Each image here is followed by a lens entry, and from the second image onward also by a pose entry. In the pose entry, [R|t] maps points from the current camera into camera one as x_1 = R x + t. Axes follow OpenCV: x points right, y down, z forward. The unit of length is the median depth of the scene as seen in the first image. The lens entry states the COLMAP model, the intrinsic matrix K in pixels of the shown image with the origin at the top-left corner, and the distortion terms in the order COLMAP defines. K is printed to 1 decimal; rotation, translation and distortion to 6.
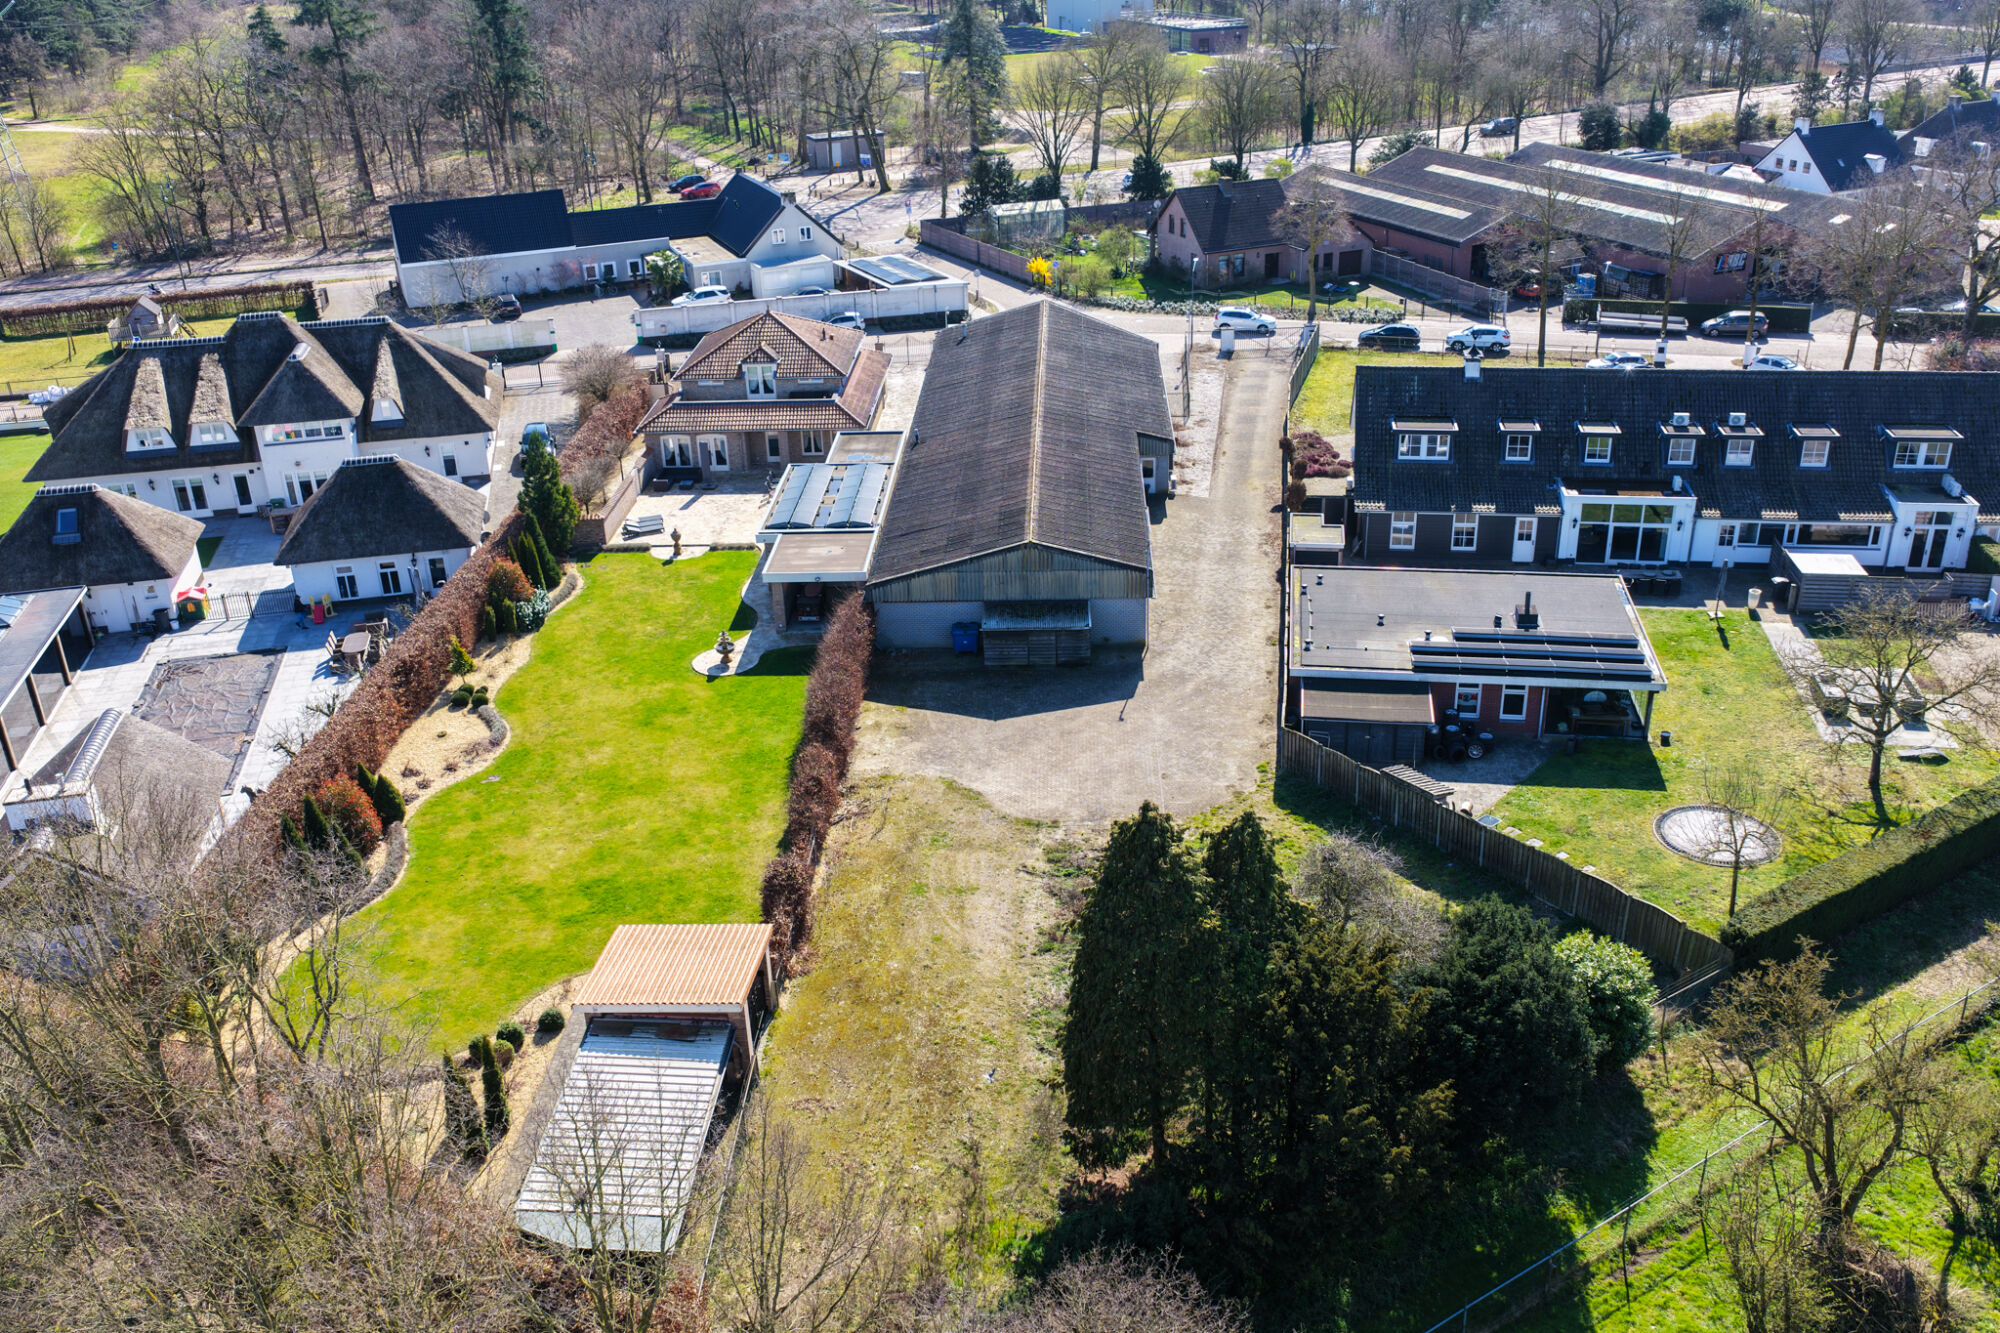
lens RADIAL K [[1738.1, 0, 1012.5], [0, 1738.1, 677.3], [0, 0, 1]] dist [-0.004353, 0.017702]
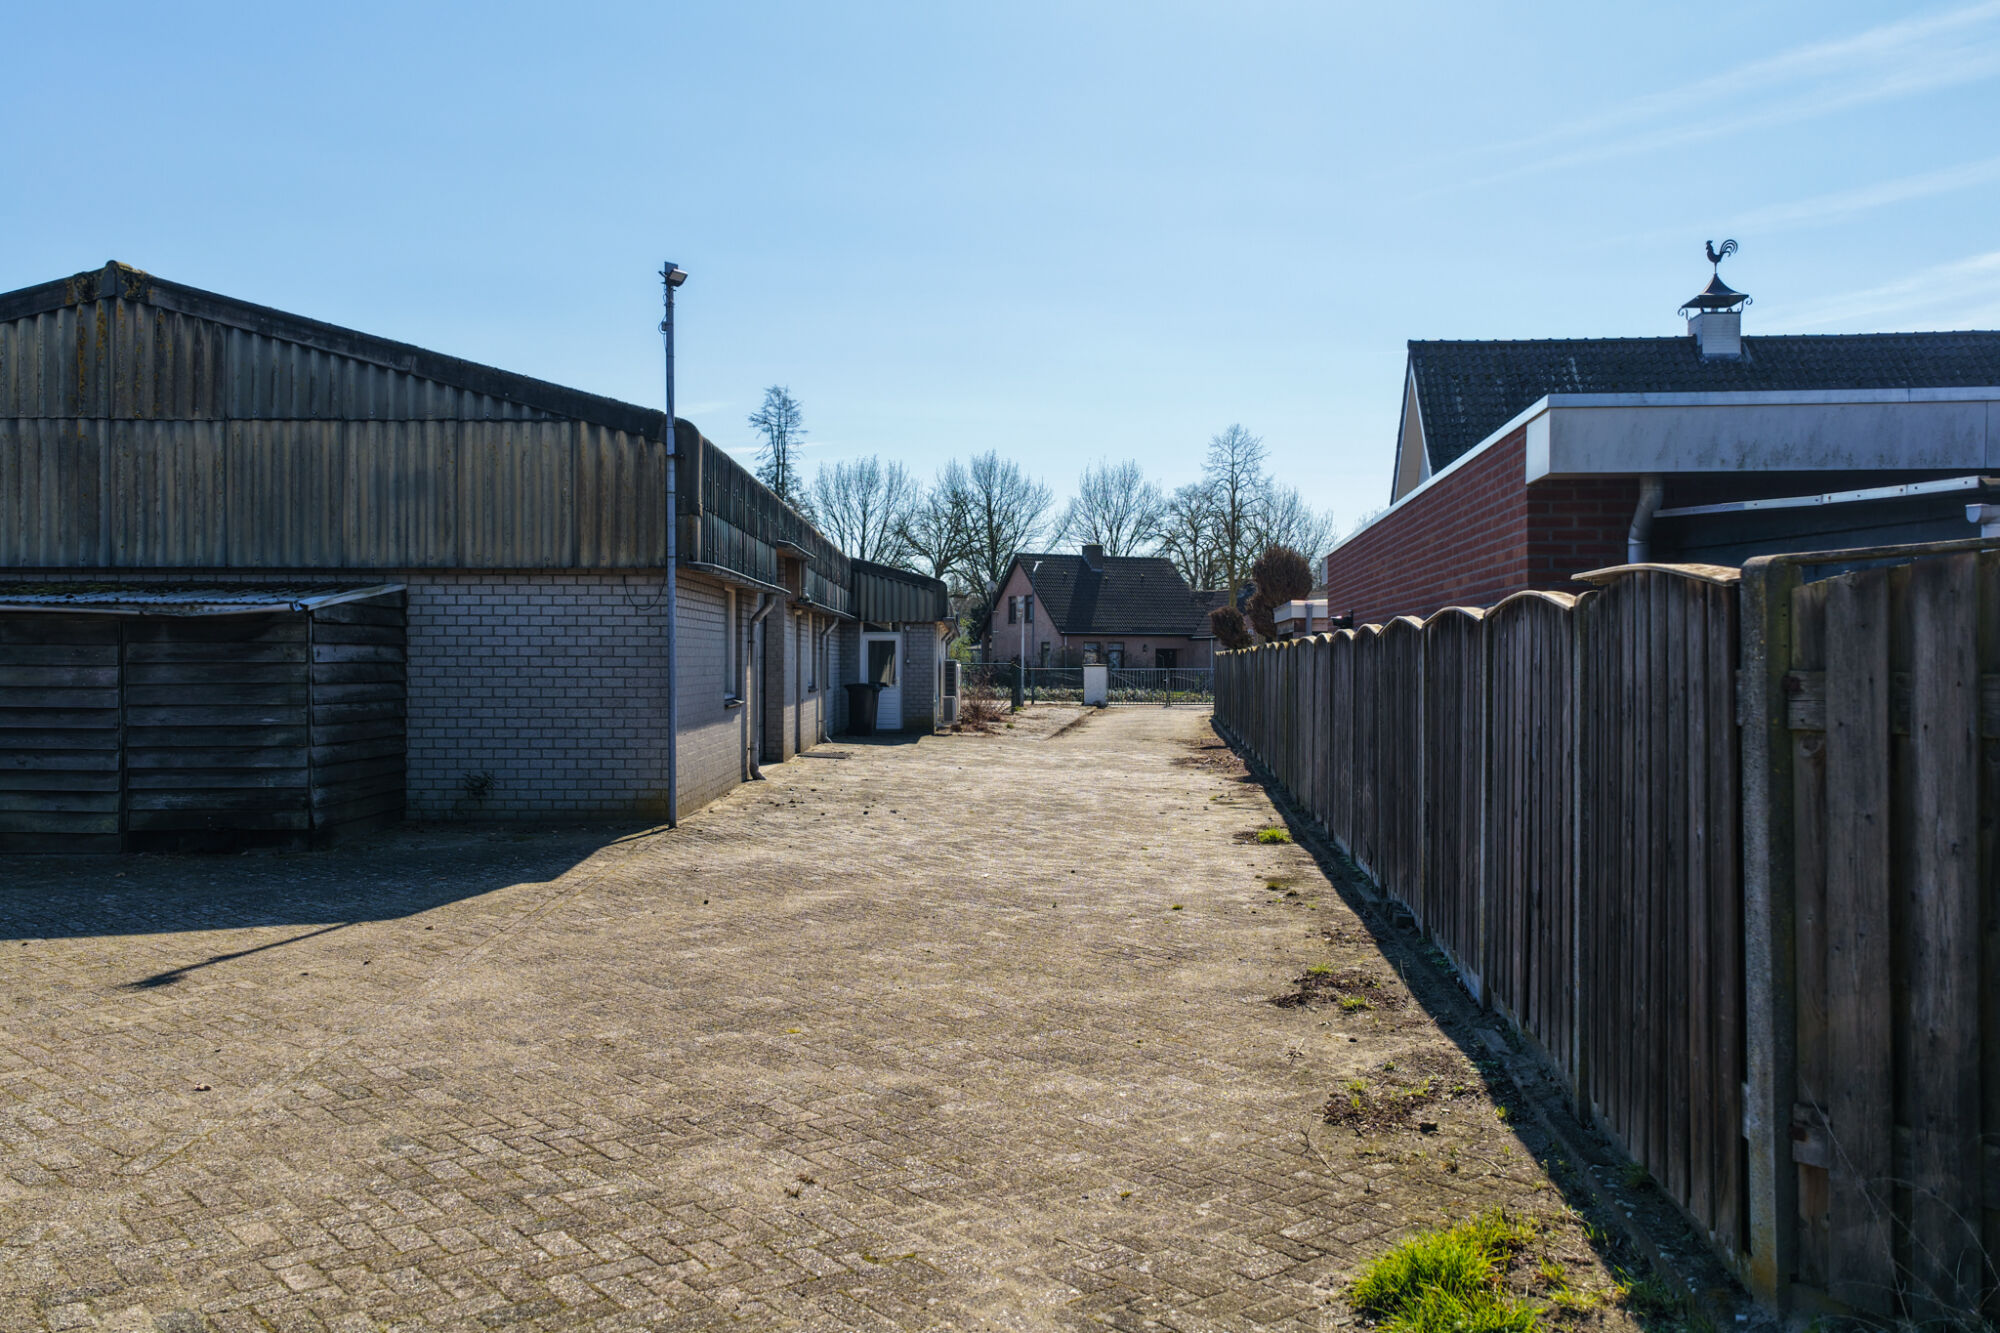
lens RADIAL K [[1667.9, 0, 1000.0], [0, 1667.9, 667.3], [0, 0, 1]] dist [-0.009303, 0.041880]
pose [[0.998470, 0.028786, 0.047218, 0.097634], [-0.005854, 0.904056, -0.427373, 0.045978], [-0.054990, 0.426443, 0.902841, 0.743747]]
